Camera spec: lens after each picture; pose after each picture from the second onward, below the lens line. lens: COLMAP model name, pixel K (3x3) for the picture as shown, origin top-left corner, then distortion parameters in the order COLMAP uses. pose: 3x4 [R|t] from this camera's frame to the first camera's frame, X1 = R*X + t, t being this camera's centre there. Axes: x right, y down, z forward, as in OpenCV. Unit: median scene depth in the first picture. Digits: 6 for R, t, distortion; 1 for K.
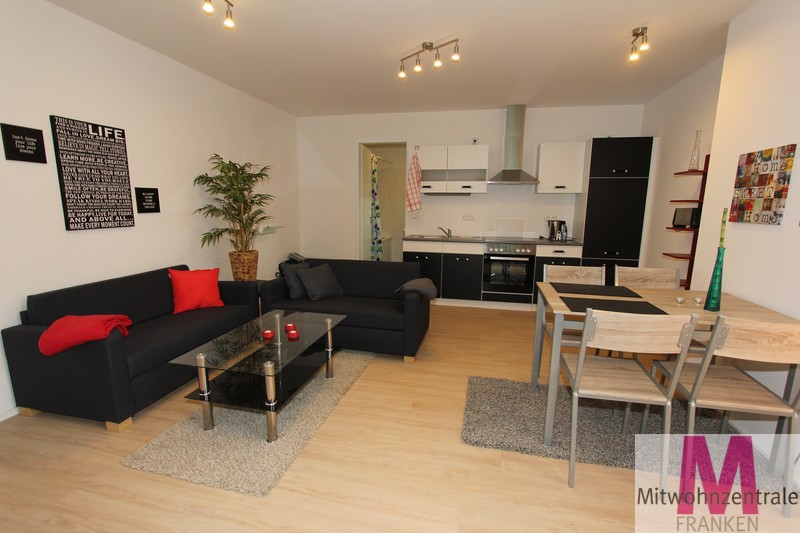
lens RADIAL K [[369.4, 0, 400.3], [0, 369.4, 269.2], [0, 0, 1]] dist [-0.004635, -0.000123]
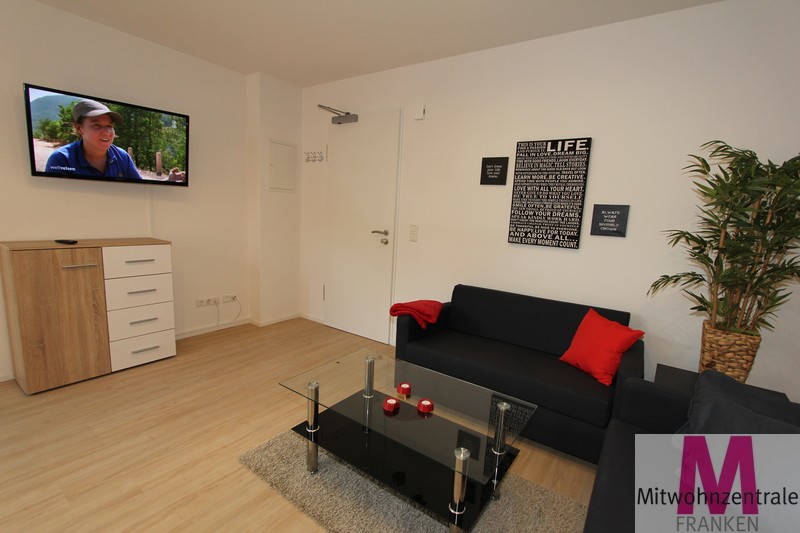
lens RADIAL K [[369.4, 0, 400.3], [0, 369.4, 269.2], [0, 0, 1]] dist [-0.004635, -0.000123]
pose [[-0.368517, 0.115007, -0.922480, 0.254010], [-0.219582, 0.953470, 0.206590, -0.174105], [0.903316, 0.278691, -0.326116, 1.010018]]
